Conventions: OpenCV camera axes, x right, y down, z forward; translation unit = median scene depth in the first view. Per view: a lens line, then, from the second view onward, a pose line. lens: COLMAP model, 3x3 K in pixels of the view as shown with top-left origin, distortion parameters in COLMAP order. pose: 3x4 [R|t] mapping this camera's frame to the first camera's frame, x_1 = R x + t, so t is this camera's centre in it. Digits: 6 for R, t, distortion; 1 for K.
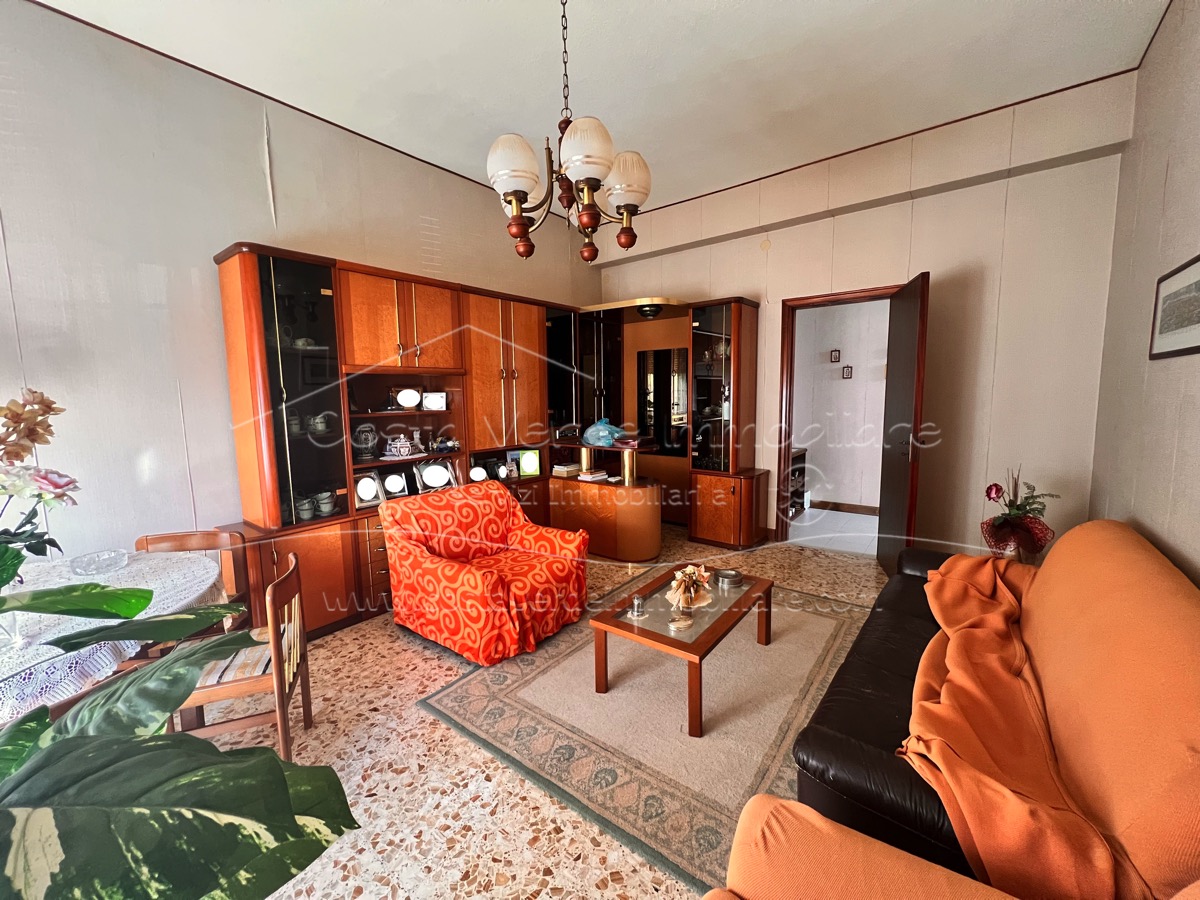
lens RADIAL K [[479.4, 0, 602.8], [0, 479.4, 449.2], [0, 0, 1]] dist [0.000998, 0.000039]
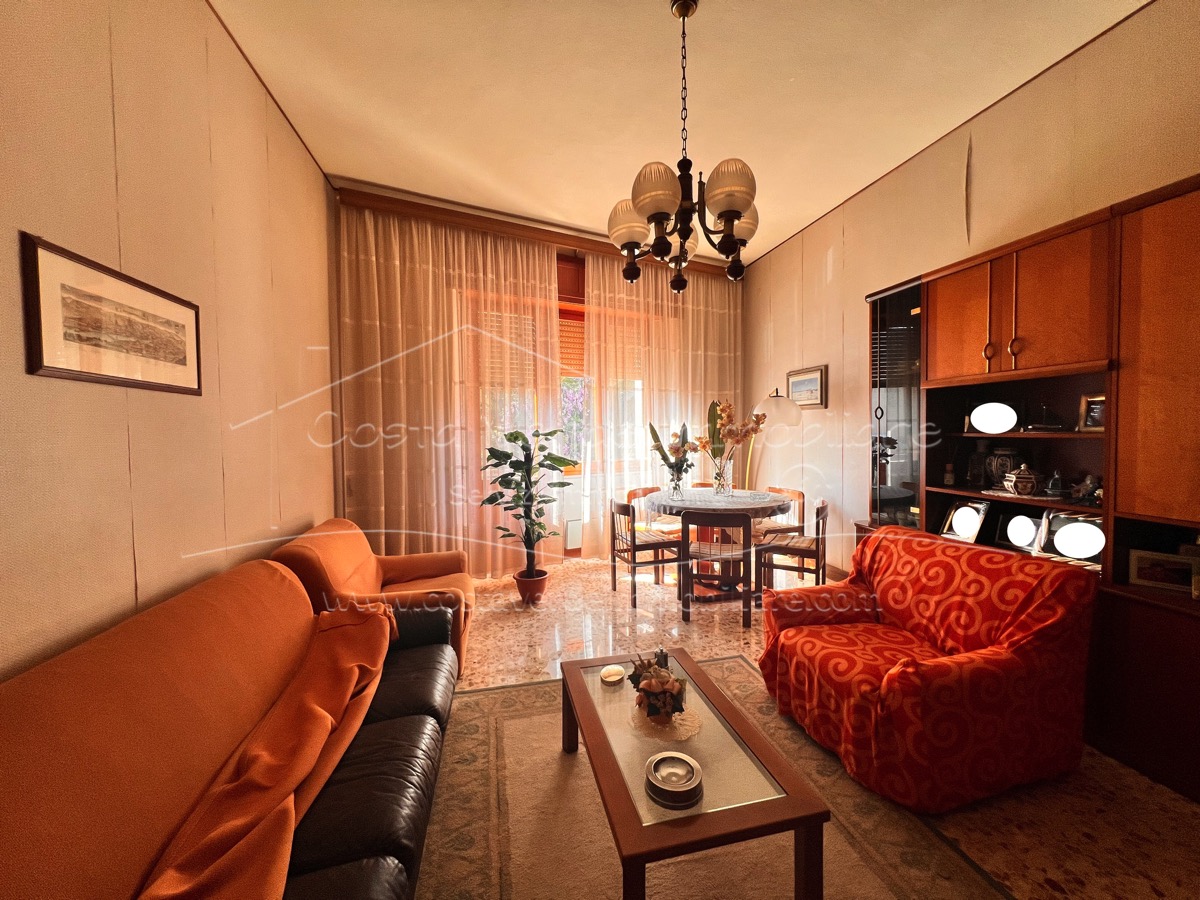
lens RADIAL K [[479.4, 0, 602.8], [0, 479.4, 446.0], [0, 0, 1]] dist [0.000998, 0.000039]
pose [[-0.643313, 0.058820, -0.763341, 0.603443], [-0.052851, 0.991254, 0.120923, -0.124457], [0.763777, 0.118134, -0.634577, 1.100304]]
